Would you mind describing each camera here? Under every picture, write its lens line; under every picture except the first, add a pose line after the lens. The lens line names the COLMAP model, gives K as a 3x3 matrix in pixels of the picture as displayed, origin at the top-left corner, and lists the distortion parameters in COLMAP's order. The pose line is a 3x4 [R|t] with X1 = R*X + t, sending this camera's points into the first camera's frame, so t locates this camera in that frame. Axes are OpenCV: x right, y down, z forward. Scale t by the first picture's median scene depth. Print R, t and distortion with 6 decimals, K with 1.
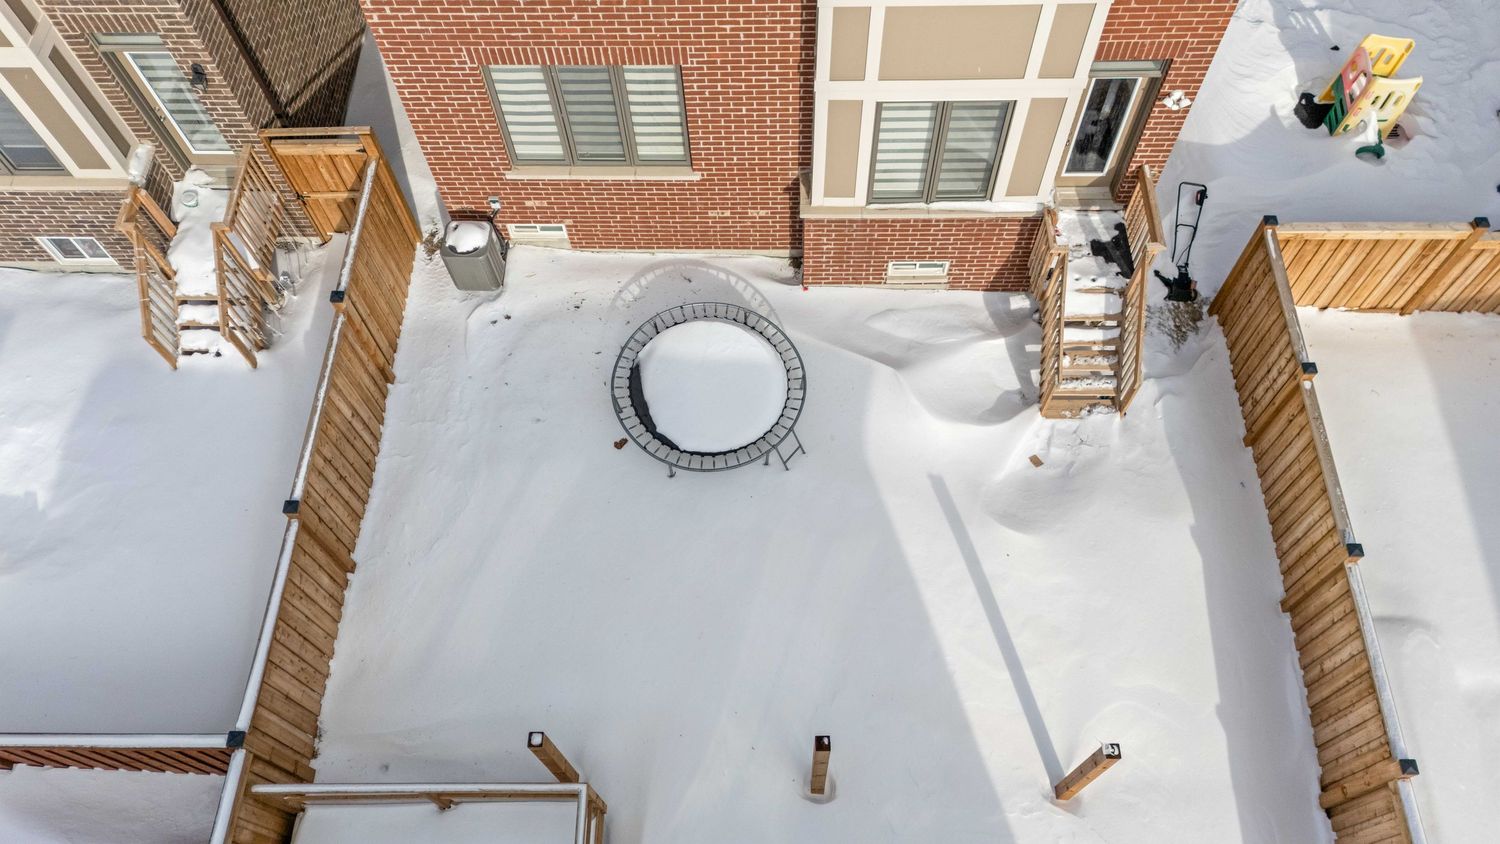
lens RADIAL K [[1098.2, 0, 750.9], [0, 1098.2, 419.4], [0, 0, 1]] dist [0.077779, -0.069865]
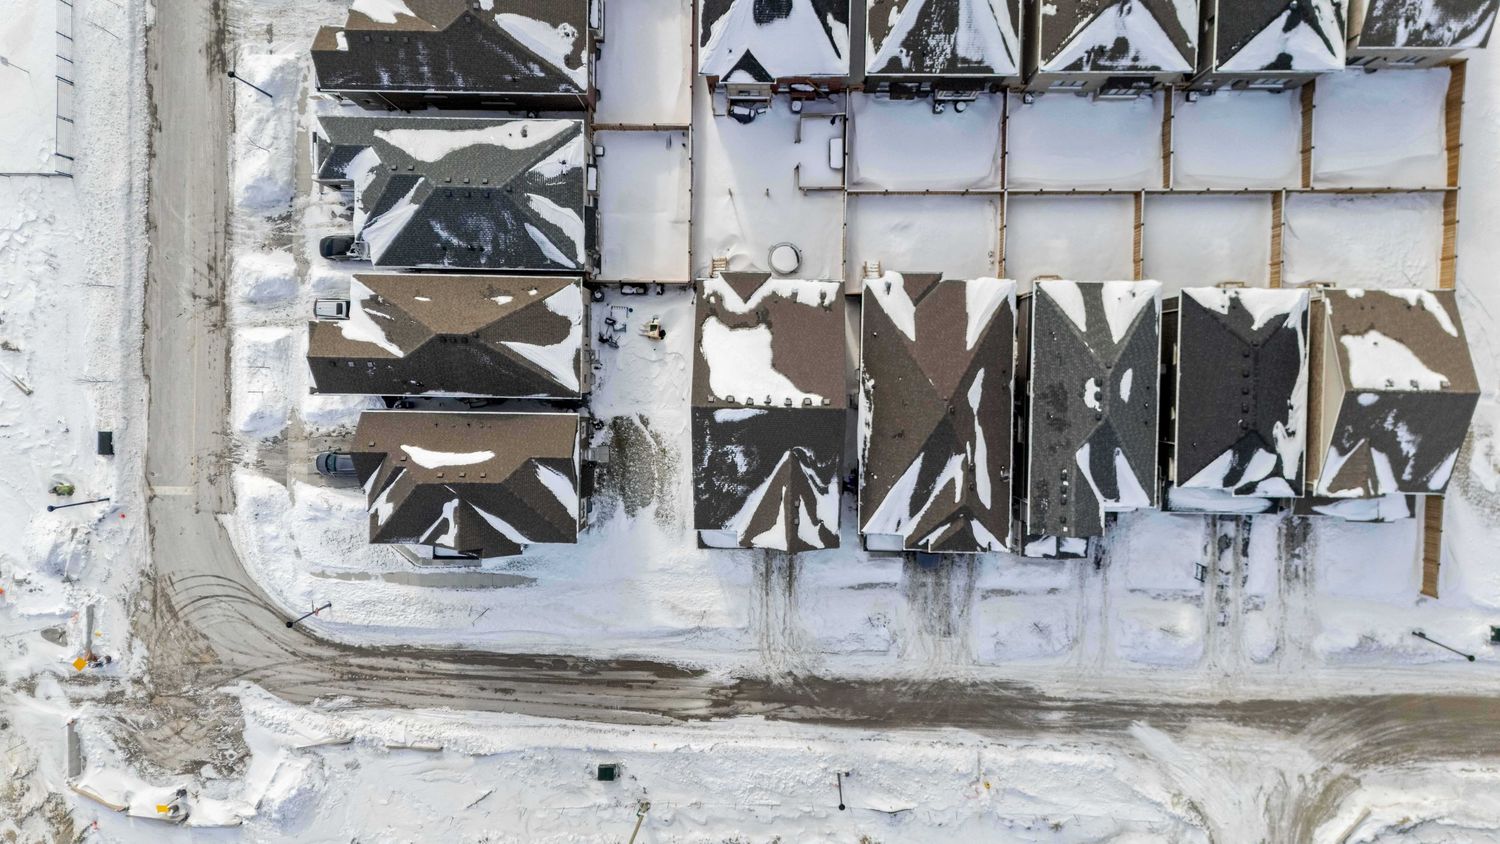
lens RADIAL K [[1099.9, 0, 750.0], [0, 1099.9, 422.0], [0, 0, 1]] dist [0.101705, -0.151571]
pose [[-0.998945, 0.006247, 0.045496, -0.109014], [0.015159, -0.890321, 0.455081, -3.350625], [0.043349, 0.455291, 0.889287, -3.672553]]
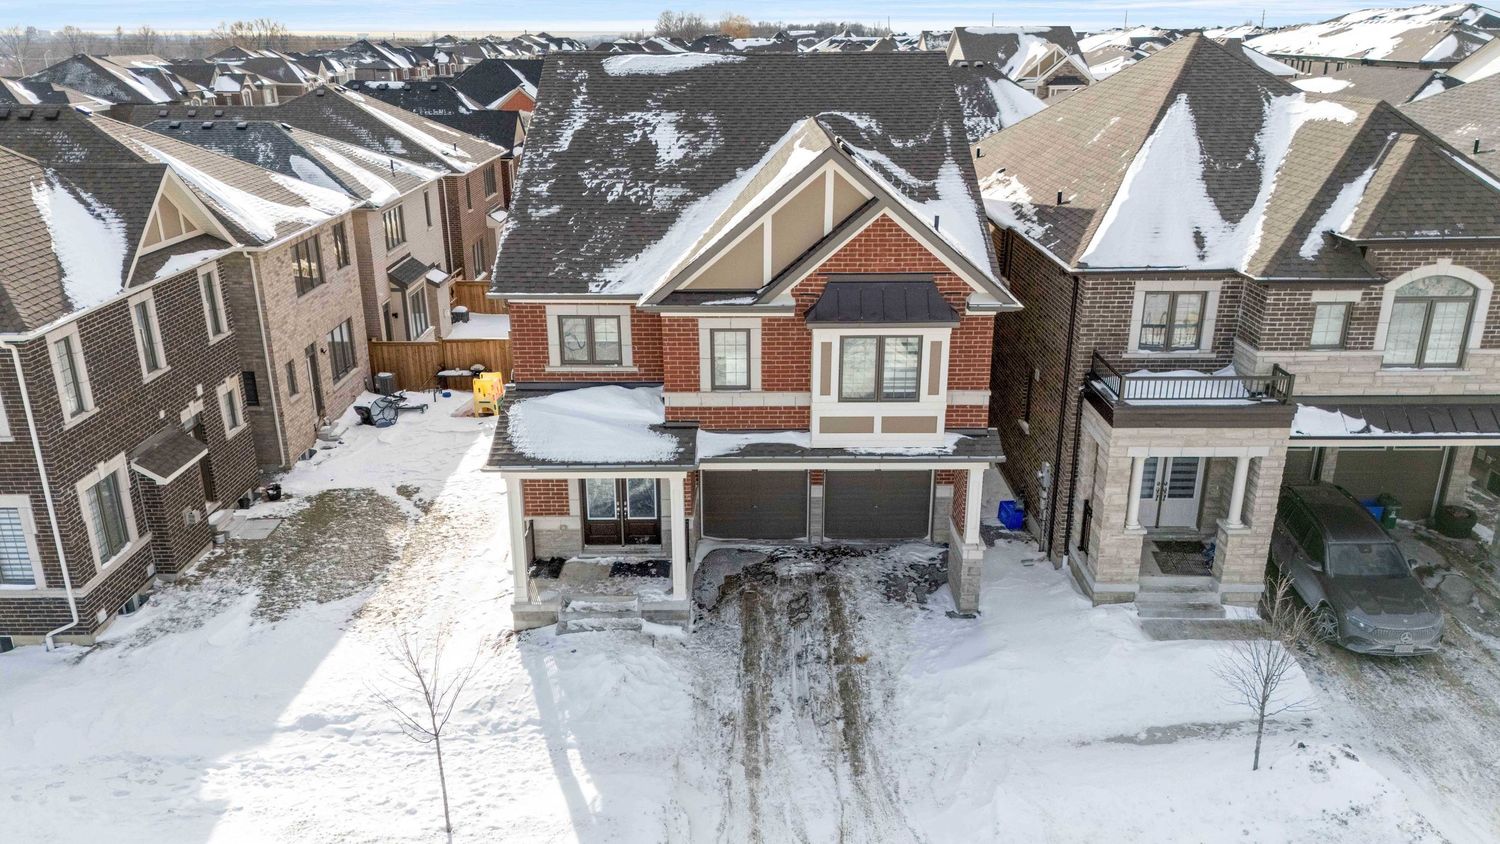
lens RADIAL K [[1091.1, 0, 748.3], [0, 1091.1, 422.2], [0, 0, 1]] dist [0.071796, -0.067548]
pose [[-0.999324, 0.033216, -0.015764, 0.081202], [-0.010317, 0.158188, 0.987355, -2.846351], [0.035290, 0.986850, -0.157739, 1.662808]]
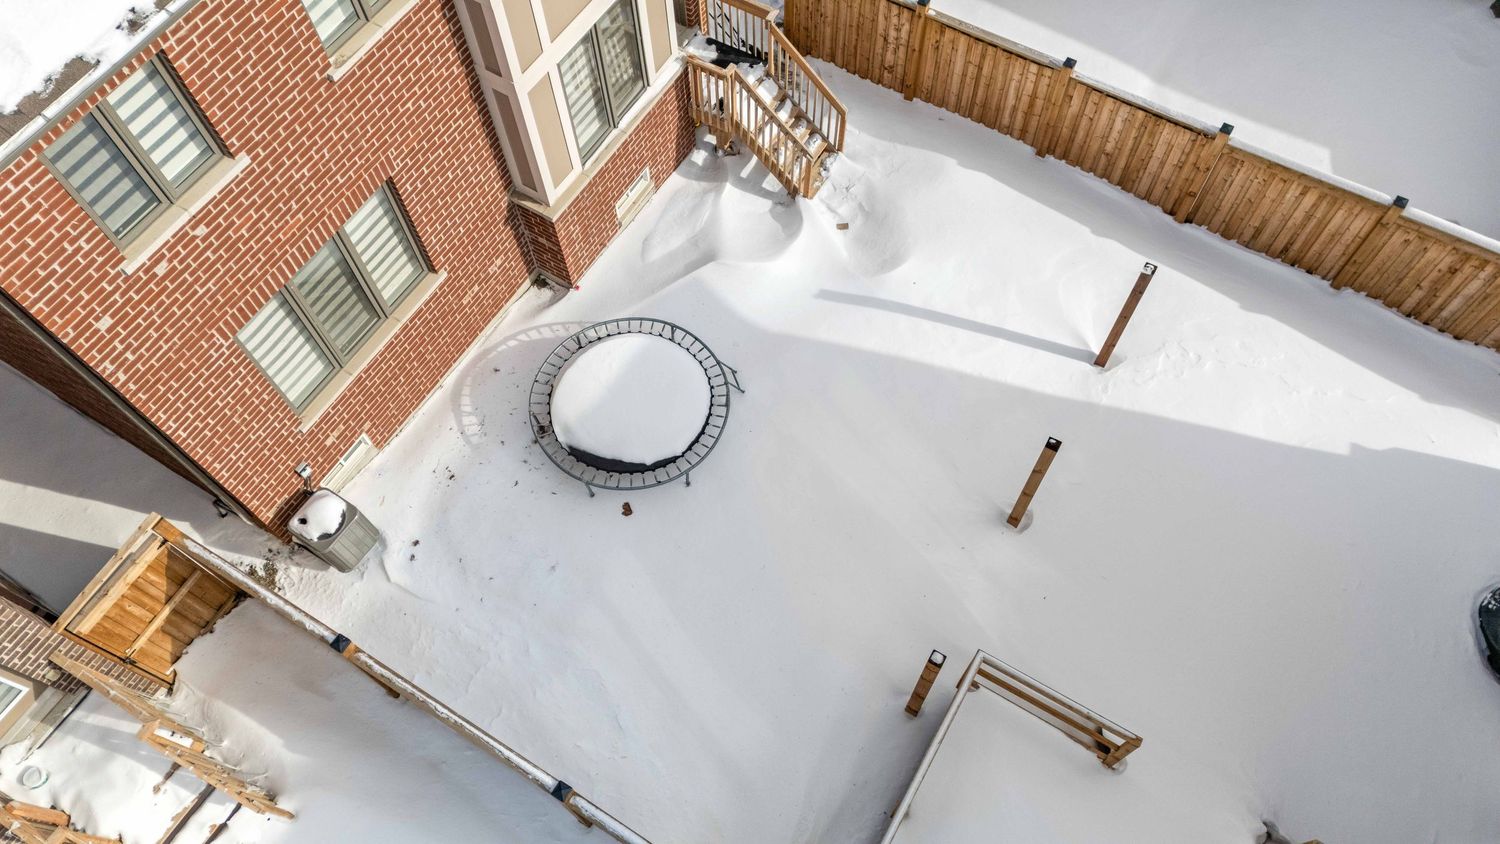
lens RADIAL K [[1091.1, 0, 748.3], [0, 1091.1, 422.2], [0, 0, 1]] dist [0.071796, -0.067548]
pose [[0.506377, -0.756757, 0.413401, -0.394703], [0.757246, 0.619582, 0.206630, -0.139335], [-0.412505, 0.208413, 0.886794, 0.096159]]
